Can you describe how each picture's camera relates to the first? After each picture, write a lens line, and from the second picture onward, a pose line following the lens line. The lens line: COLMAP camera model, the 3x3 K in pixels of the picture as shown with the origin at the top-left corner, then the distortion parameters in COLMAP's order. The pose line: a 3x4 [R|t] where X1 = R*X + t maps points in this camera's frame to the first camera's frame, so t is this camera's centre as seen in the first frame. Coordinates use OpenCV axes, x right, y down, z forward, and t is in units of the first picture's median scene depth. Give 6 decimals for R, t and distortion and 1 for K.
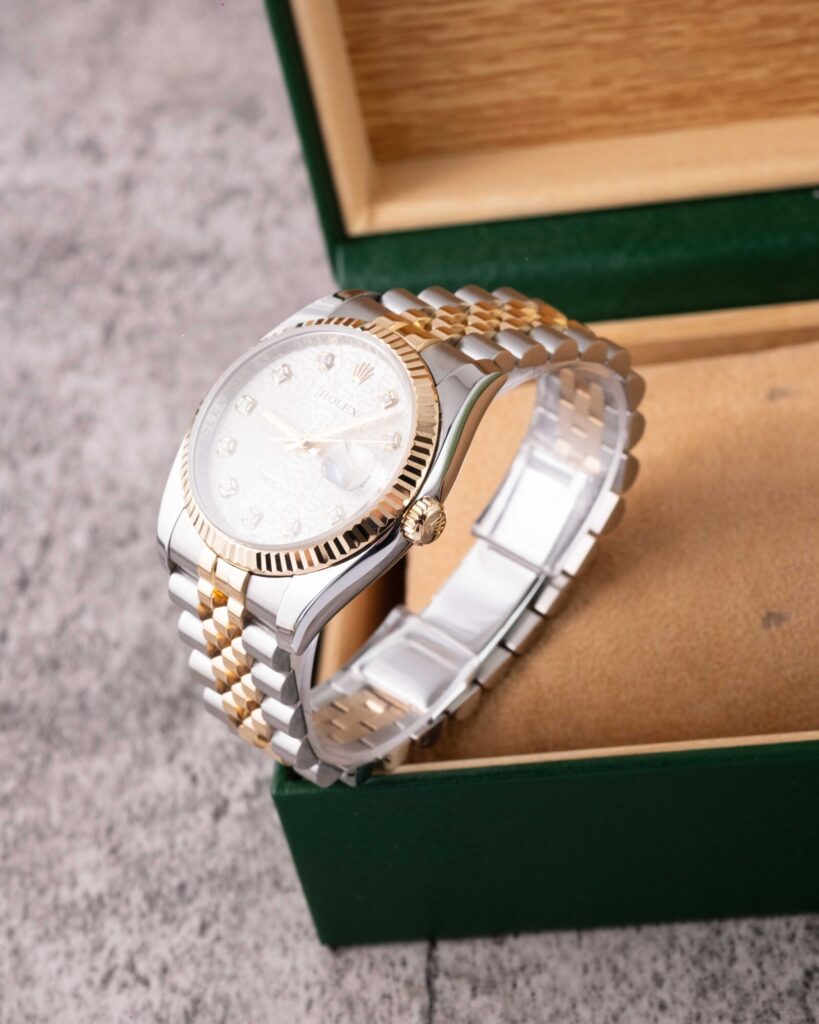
lens RADIAL K [[4390.7, 0, 404.7], [0, 4390.7, 509.1], [0, 0, 1]] dist [0.364855, 0.000000]
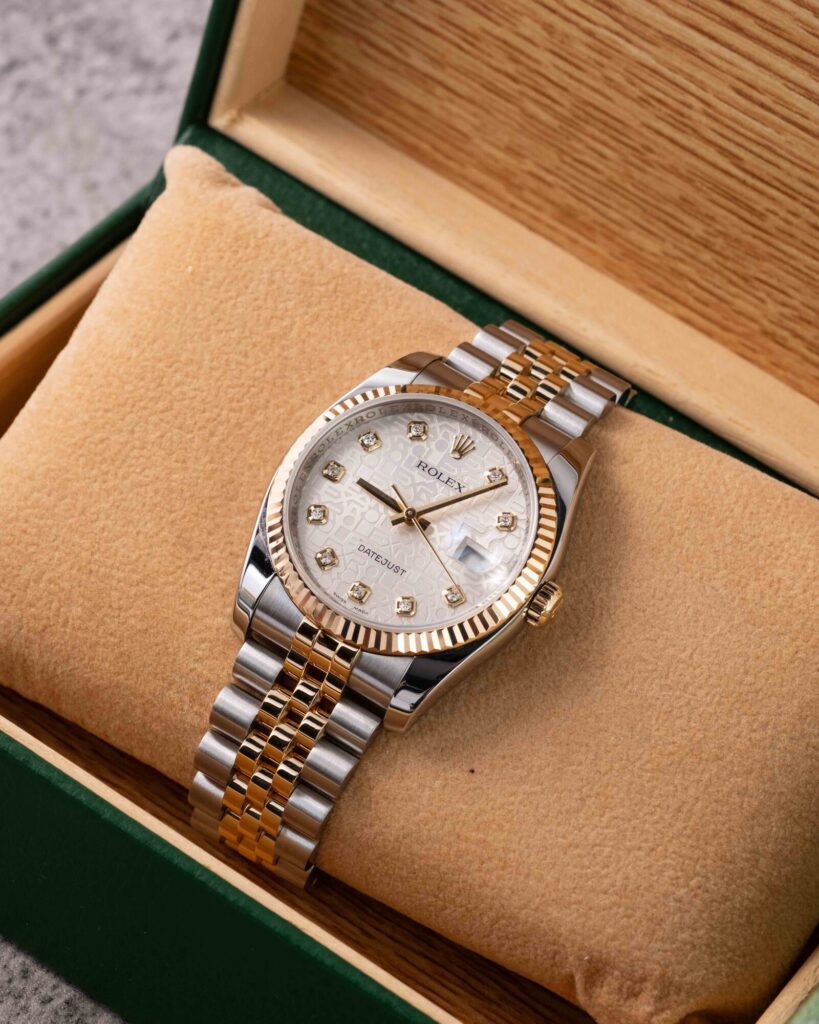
lens RADIAL K [[4390.7, 0, 413.9], [0, 4390.7, 507.2], [0, 0, 1]] dist [0.364855, 0.000000]
pose [[0.794589, 0.601076, -0.085646, 0.152295], [-0.598750, 0.799144, 0.053551, -0.074350], [0.100632, 0.008730, 0.994885, 0.079780]]
